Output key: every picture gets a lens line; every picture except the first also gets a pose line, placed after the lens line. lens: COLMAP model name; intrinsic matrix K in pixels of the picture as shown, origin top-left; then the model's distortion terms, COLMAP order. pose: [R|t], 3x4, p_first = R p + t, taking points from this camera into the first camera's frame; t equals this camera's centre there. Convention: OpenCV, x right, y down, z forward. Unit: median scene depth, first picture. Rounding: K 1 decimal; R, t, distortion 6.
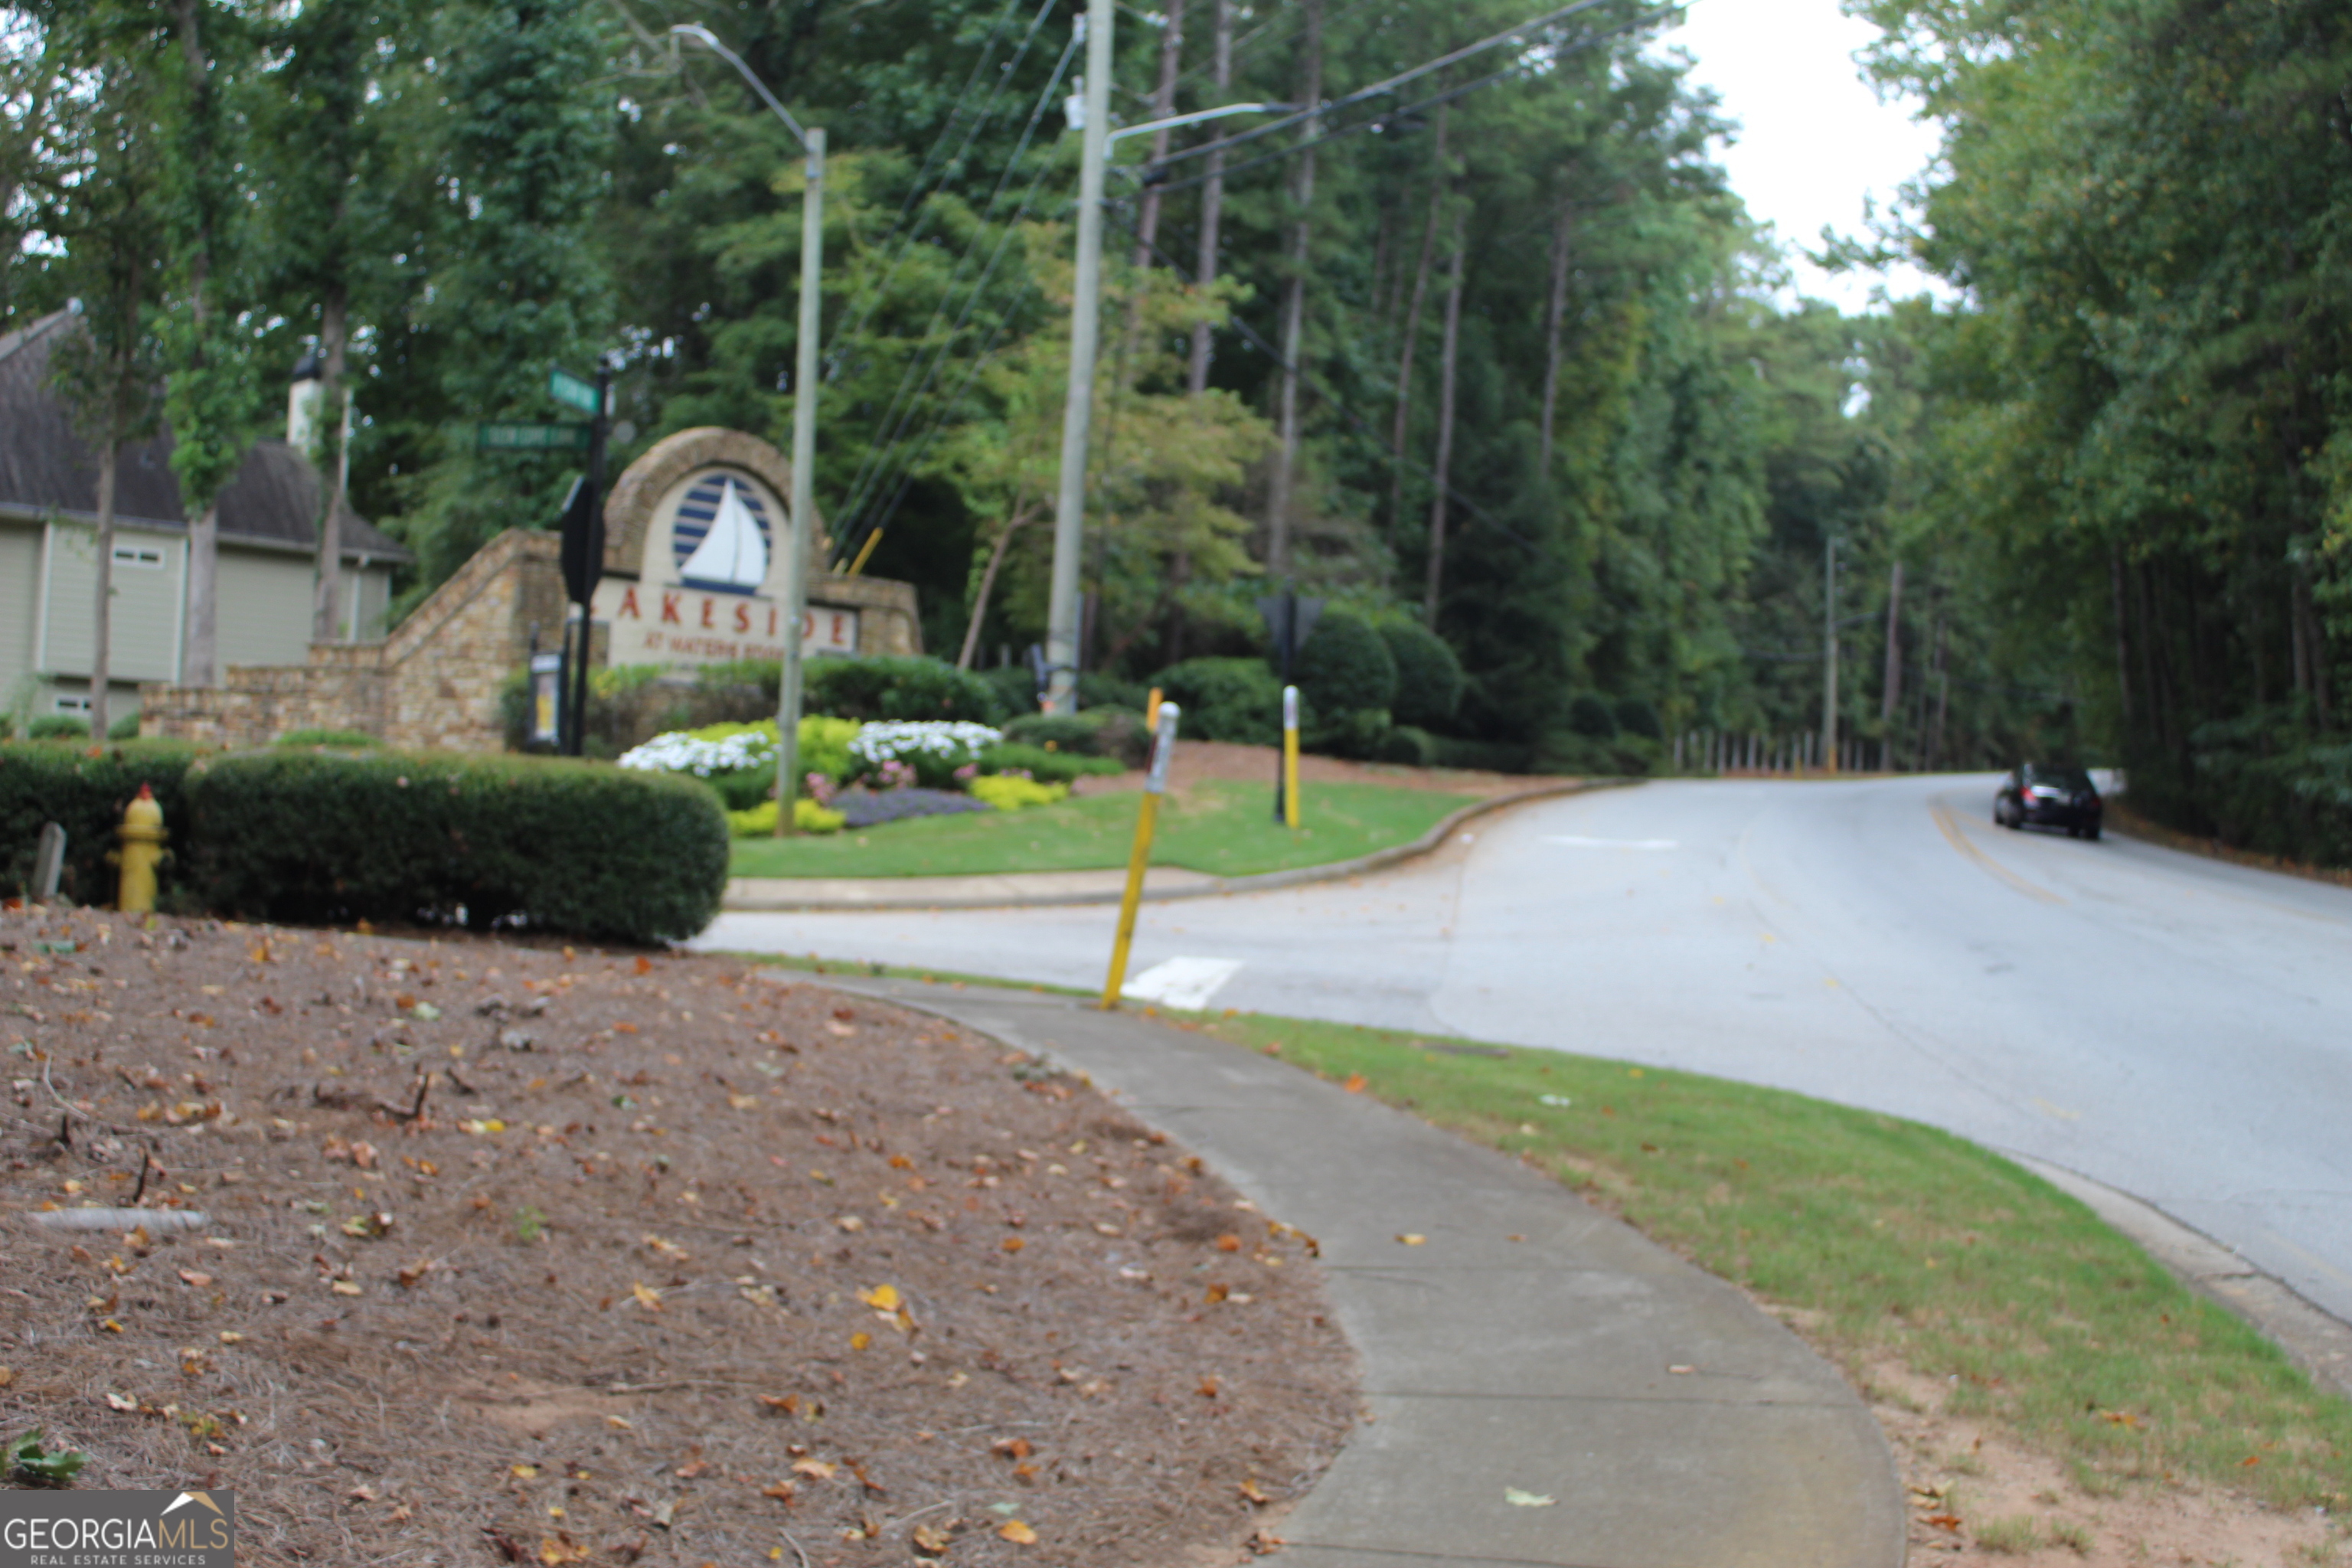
lens RADIAL K [[3093.8, 0, 1176.0], [0, 3093.8, 784.0], [0, 0, 1]] dist [-0.094054, -0.003076]
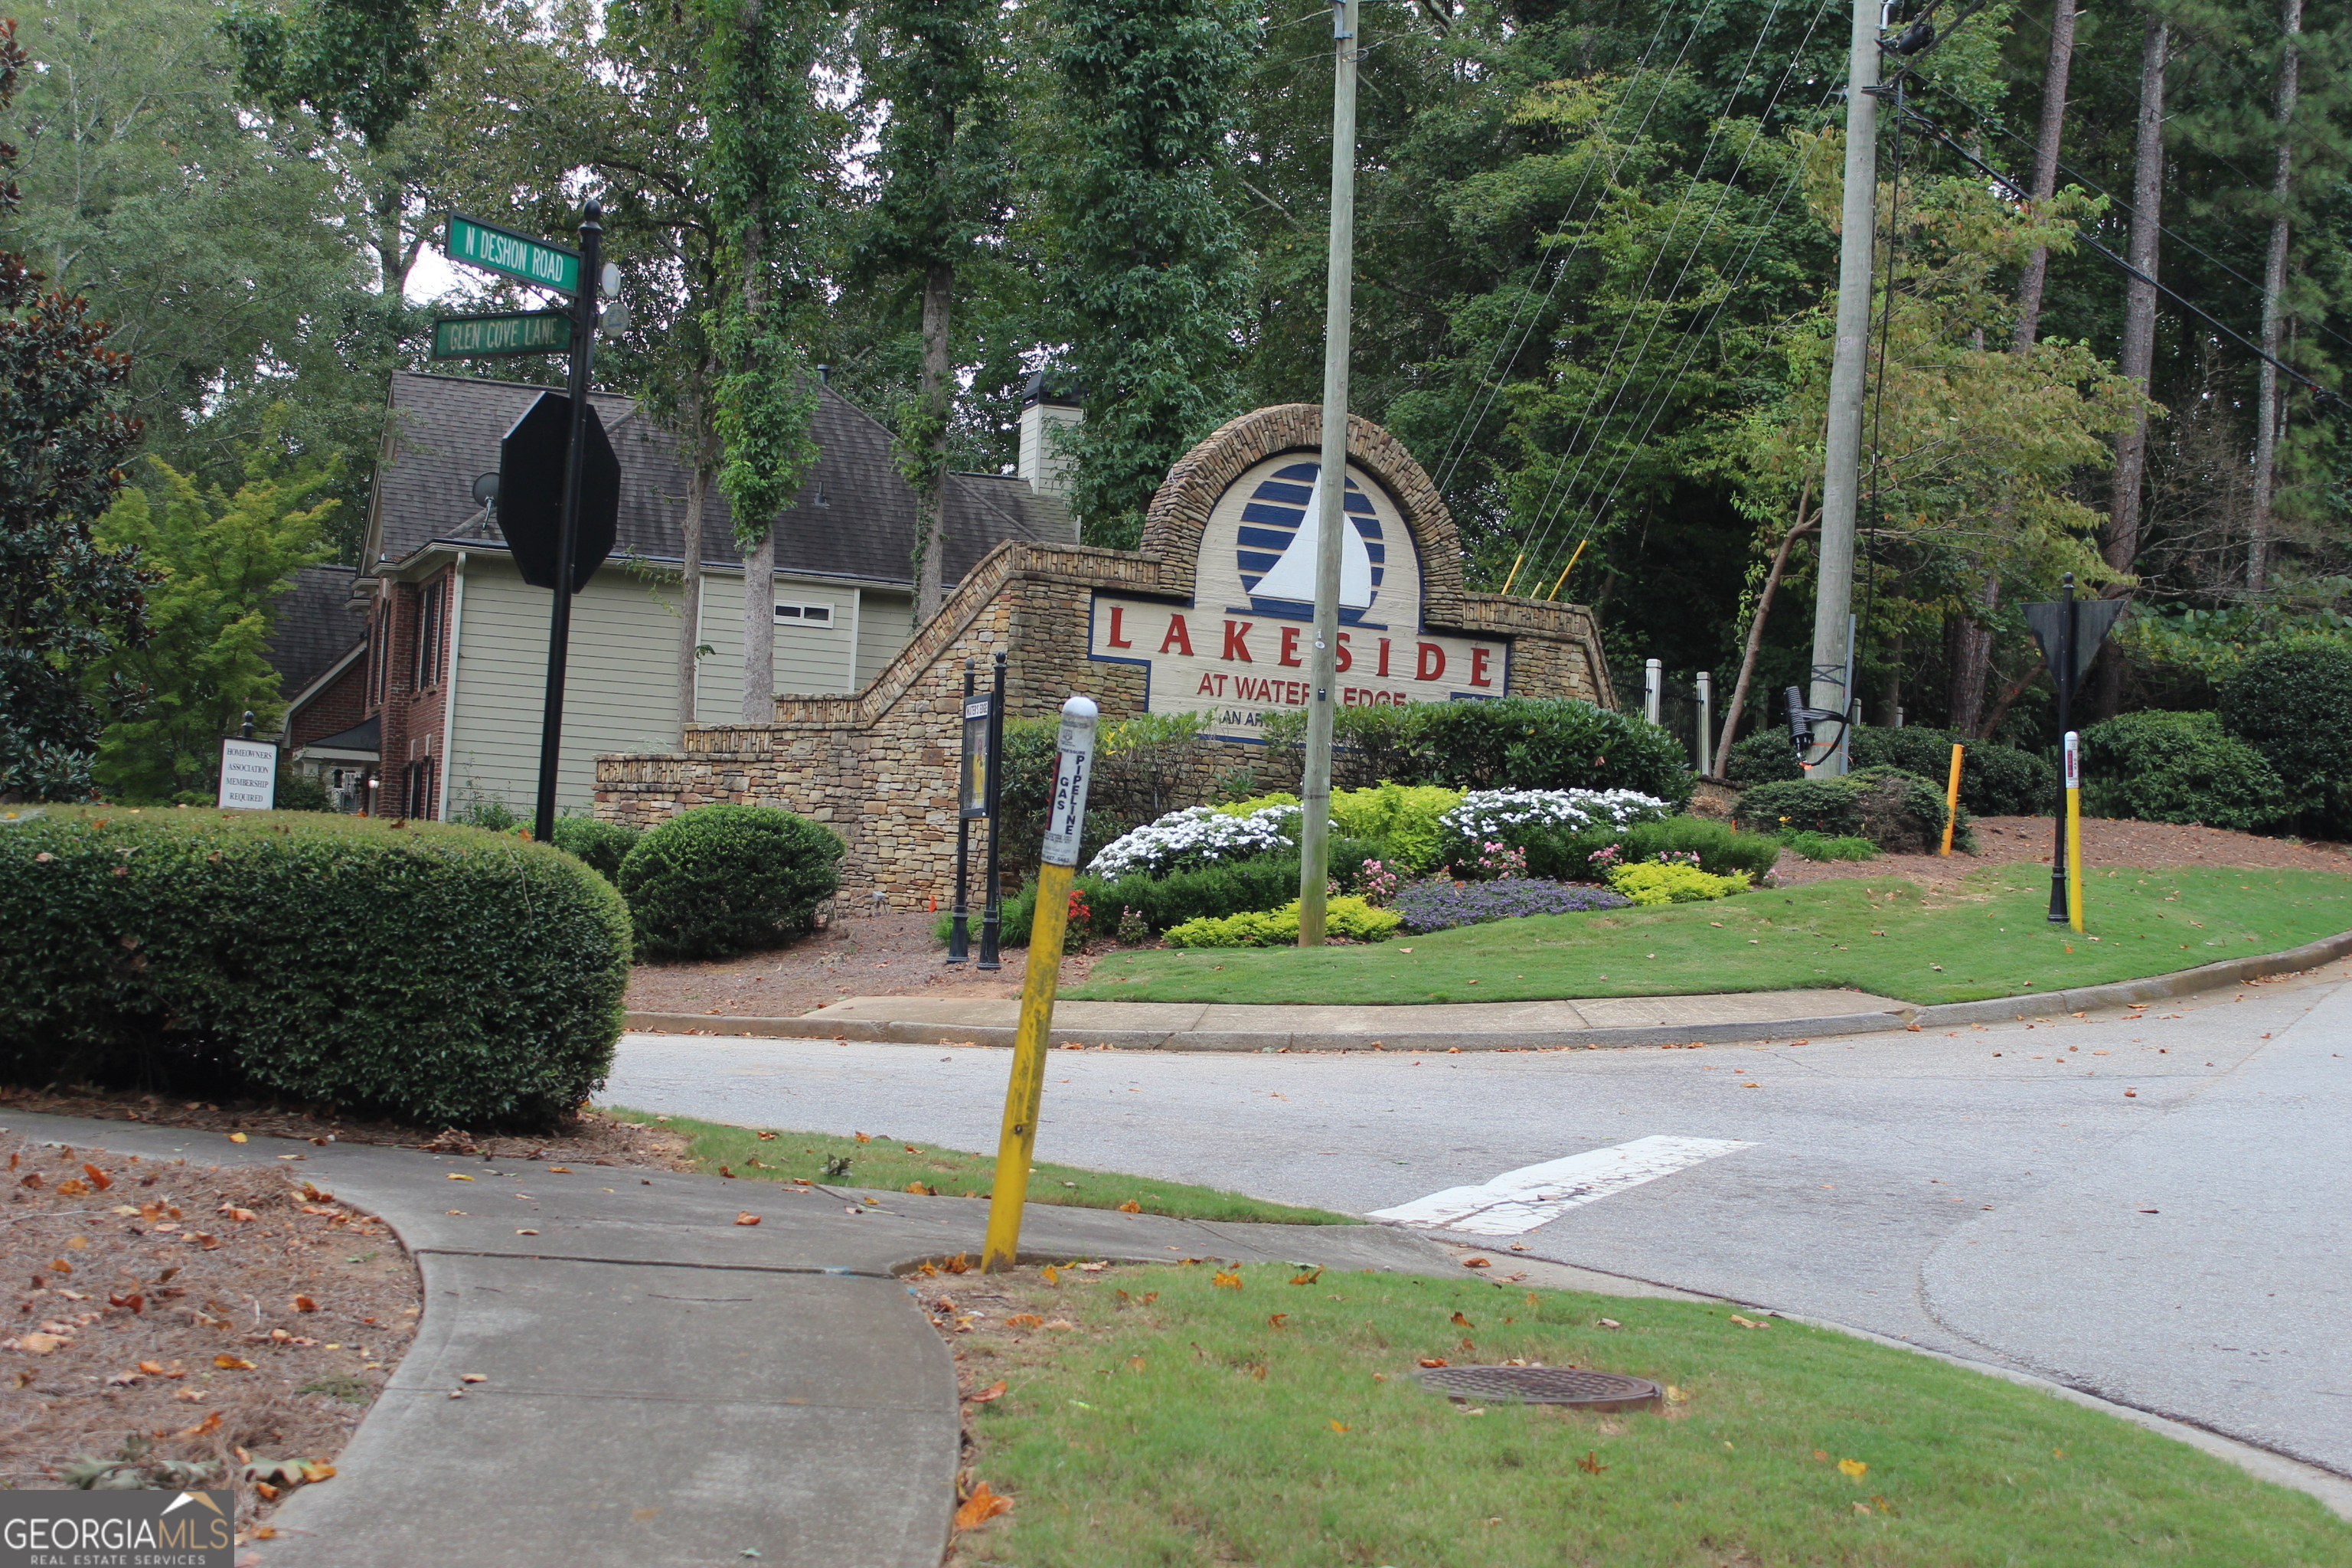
lens RADIAL K [[3462.2, 0, 1175.3], [0, 3462.2, 733.0], [0, 0, 1]] dist [-0.001387, 0.033528]
pose [[0.950800, -0.018891, -0.309230, 0.078864], [0.005421, 0.999001, -0.044361, 0.002868], [0.309759, 0.040502, 0.949952, 0.180375]]
